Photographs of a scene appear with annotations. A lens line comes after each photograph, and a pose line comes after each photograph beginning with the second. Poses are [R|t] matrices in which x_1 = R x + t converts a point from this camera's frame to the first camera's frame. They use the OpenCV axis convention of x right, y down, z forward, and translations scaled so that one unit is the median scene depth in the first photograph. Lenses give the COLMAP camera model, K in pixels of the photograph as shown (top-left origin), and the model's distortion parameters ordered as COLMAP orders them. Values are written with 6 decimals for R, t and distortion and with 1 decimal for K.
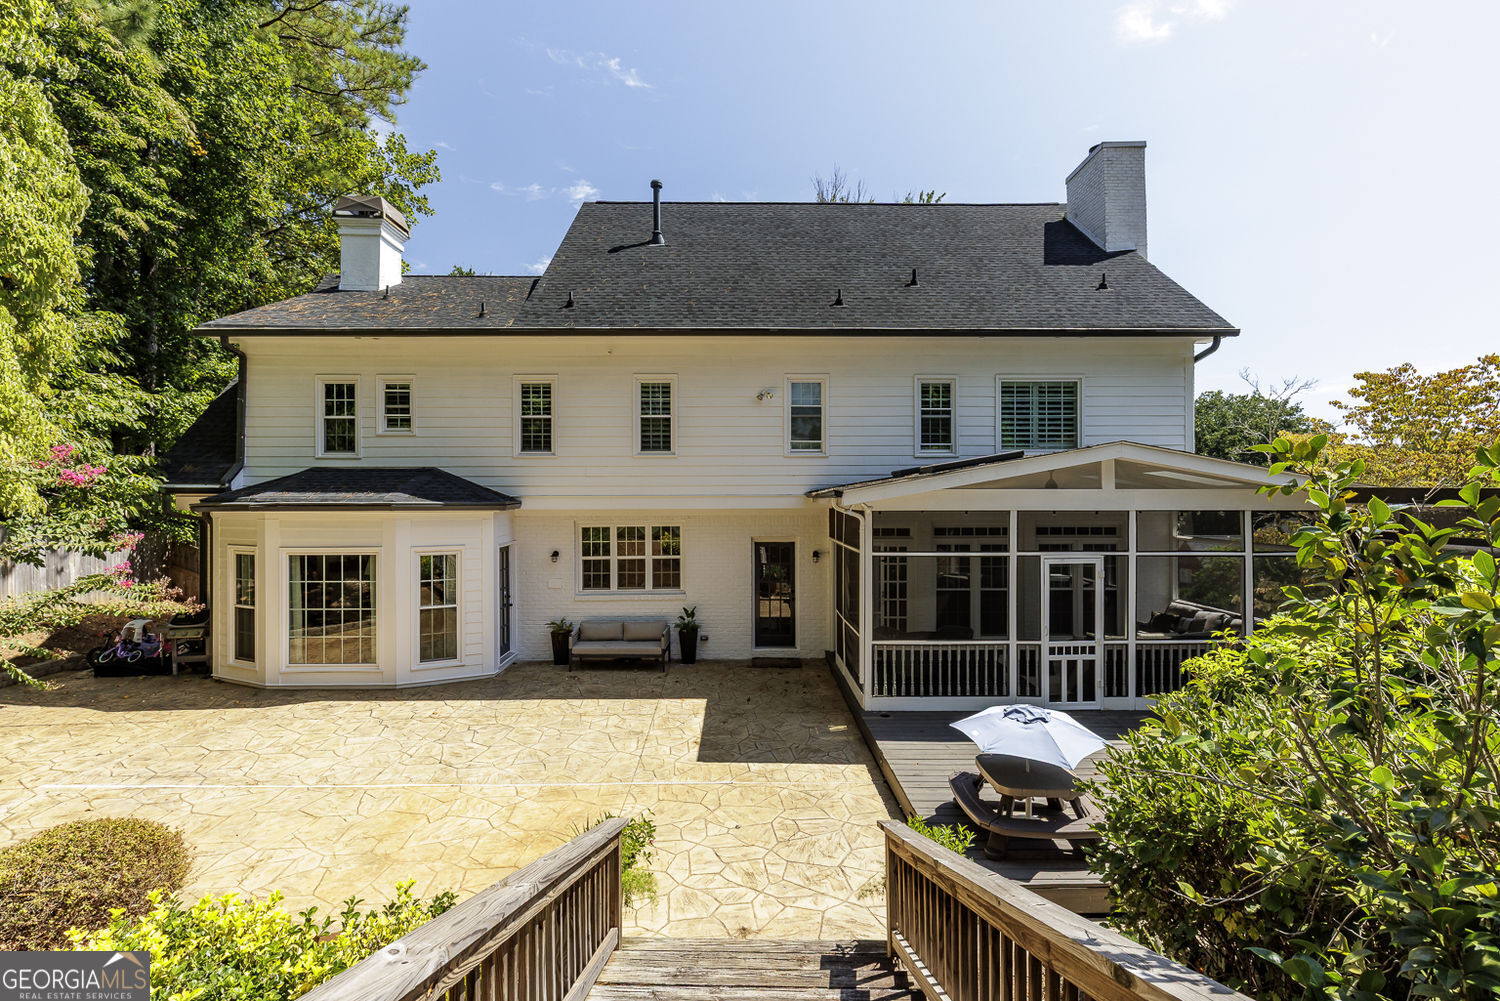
lens RADIAL K [[652.3, 0, 736.9], [0, 652.3, 492.1], [0, 0, 1]] dist [0.003117, 0.000148]
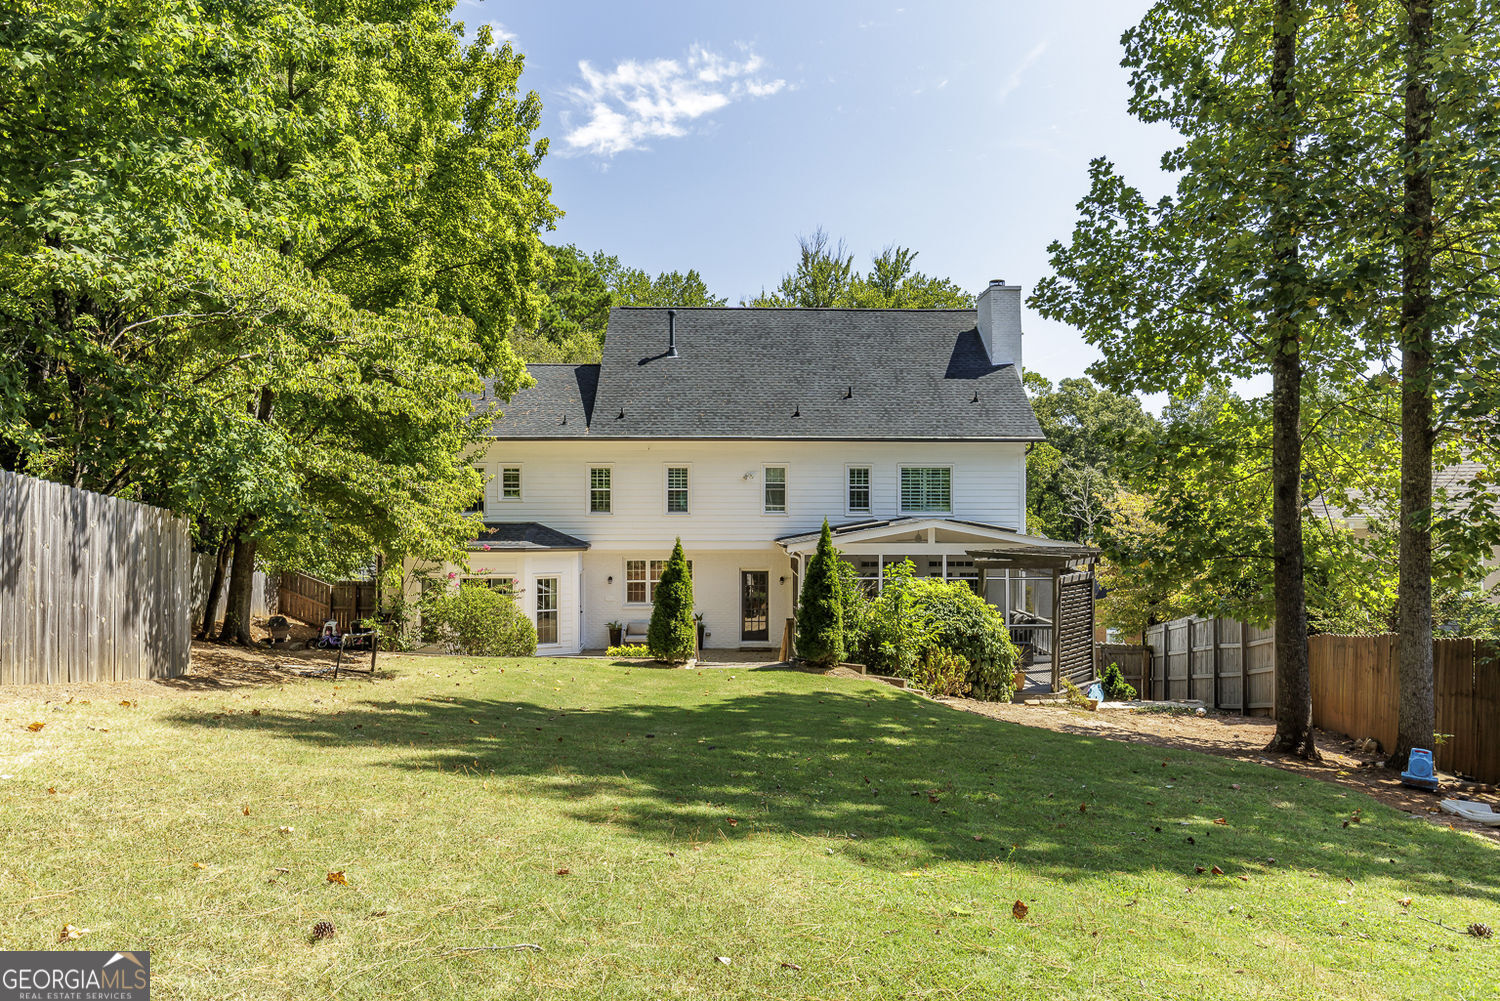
lens RADIAL K [[985.4, 0, 755.2], [0, 985.4, 490.5], [0, 0, 1]] dist [-0.005534, -0.000864]
pose [[0.998704, 0.006527, 0.050483, -0.058741], [-0.006483, 0.999978, -0.001039, -0.110872], [-0.050489, 0.000710, 0.998724, -1.318724]]
